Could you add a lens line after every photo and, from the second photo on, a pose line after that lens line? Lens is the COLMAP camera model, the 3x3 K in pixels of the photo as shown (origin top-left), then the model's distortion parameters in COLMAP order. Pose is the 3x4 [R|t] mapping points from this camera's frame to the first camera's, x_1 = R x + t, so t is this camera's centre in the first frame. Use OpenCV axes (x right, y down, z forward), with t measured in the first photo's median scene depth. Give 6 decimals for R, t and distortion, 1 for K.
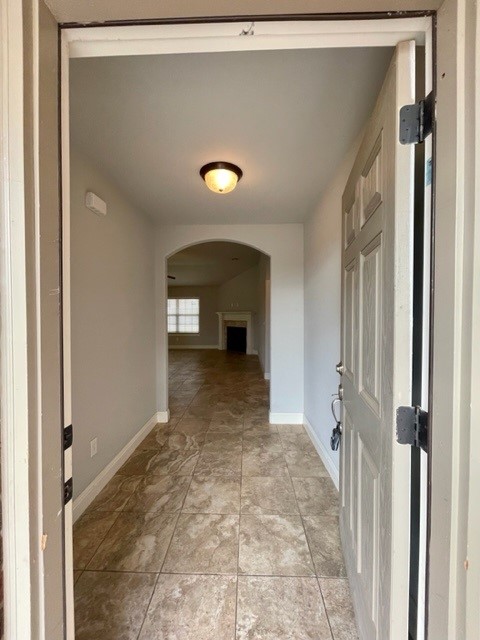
lens RADIAL K [[258.9, 0, 240.0], [0, 258.9, 320.0], [0, 0, 1]] dist [-0.001399, -0.000365]
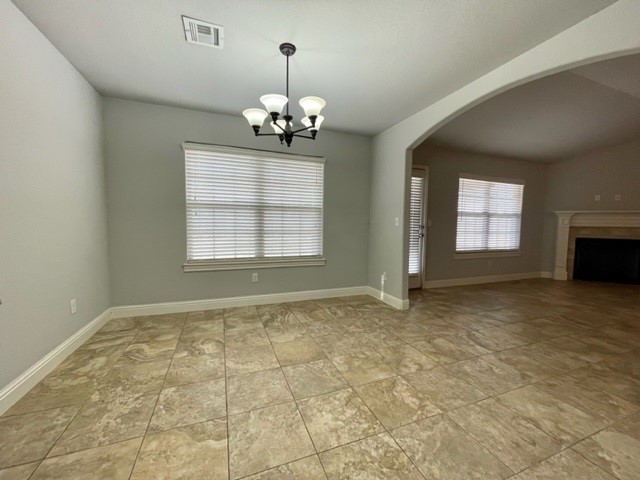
lens RADIAL K [[258.9, 0, 320.0], [0, 258.9, 240.0], [0, 0, 1]] dist [-0.001399, -0.000365]
pose [[0.924627, -0.005545, 0.380833, -0.736901], [-0.009702, 0.999227, 0.038105, 0.013744], [-0.380750, -0.038928, 0.923858, 0.679008]]
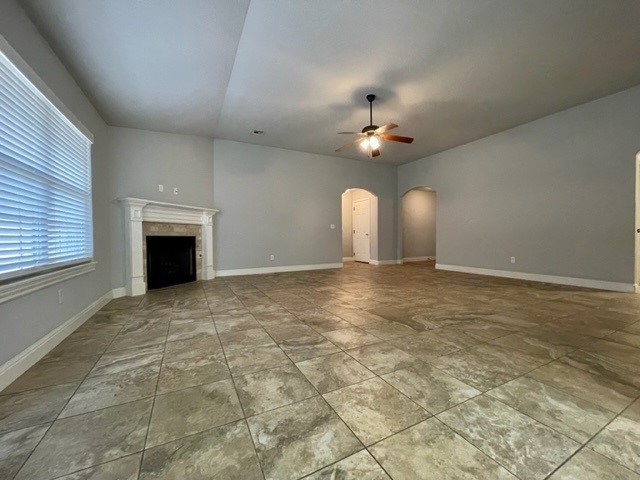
lens RADIAL K [[258.9, 0, 320.0], [0, 258.9, 240.0], [0, 0, 1]] dist [-0.001399, -0.000365]
pose [[-0.477246, 0.000005, 0.878770, -0.532974], [0.026837, 0.999534, 0.014569, 0.032285], [-0.878360, 0.030537, -0.477023, 0.926150]]
